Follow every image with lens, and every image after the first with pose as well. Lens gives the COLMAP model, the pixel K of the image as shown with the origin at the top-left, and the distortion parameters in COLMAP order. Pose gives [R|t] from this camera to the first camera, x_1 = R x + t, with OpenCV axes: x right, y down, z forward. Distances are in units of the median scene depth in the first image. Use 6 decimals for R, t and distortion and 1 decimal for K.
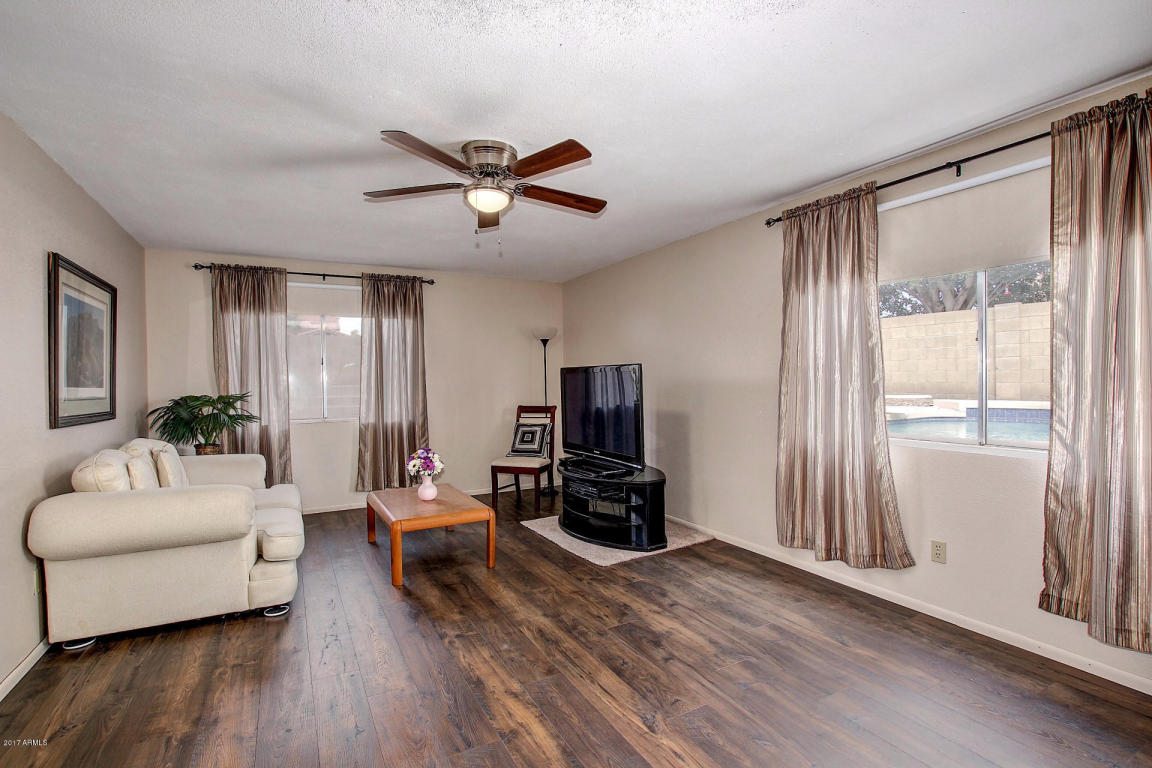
lens RADIAL K [[539.2, 0, 574.0], [0, 539.2, 385.4], [0, 0, 1]] dist [-0.027449, 0.003028]
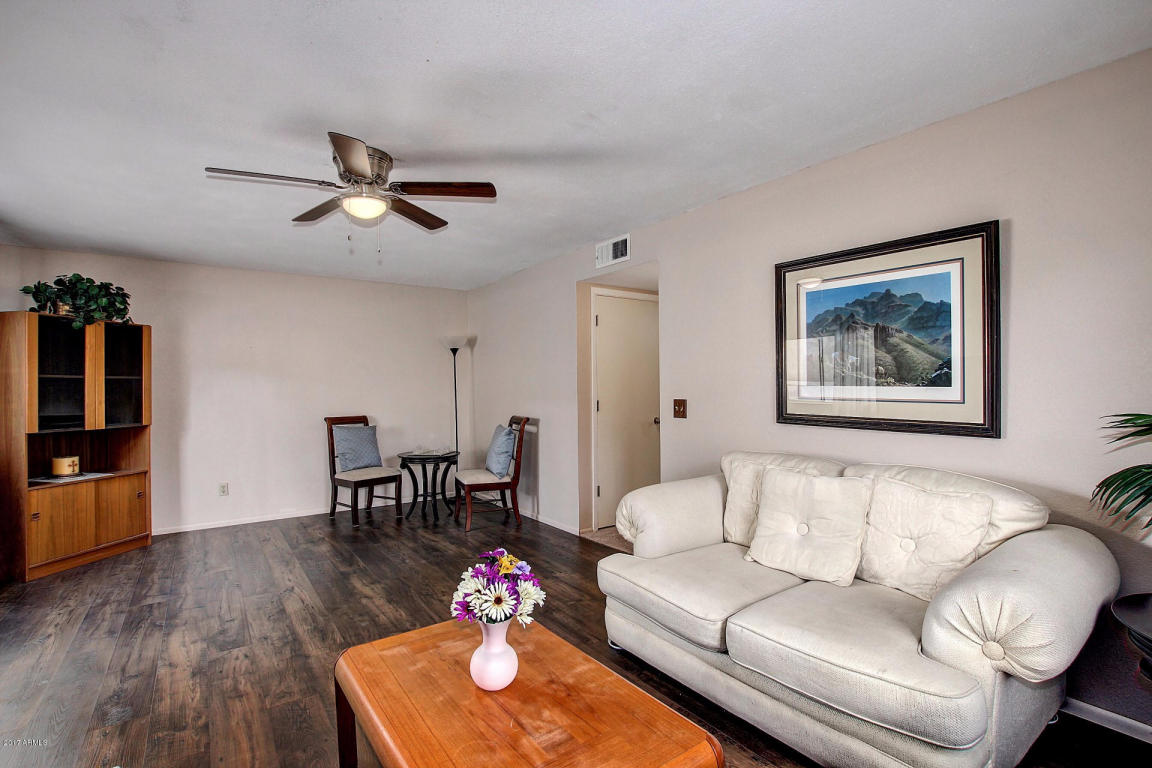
lens RADIAL K [[539.2, 0, 579.4], [0, 539.2, 385.2], [0, 0, 1]] dist [-0.027449, 0.003028]
pose [[-0.991883, 0.023360, -0.124986, -0.431681], [0.021746, 0.999662, 0.014267, -0.023434], [0.125277, 0.011433, -0.992056, 2.078181]]
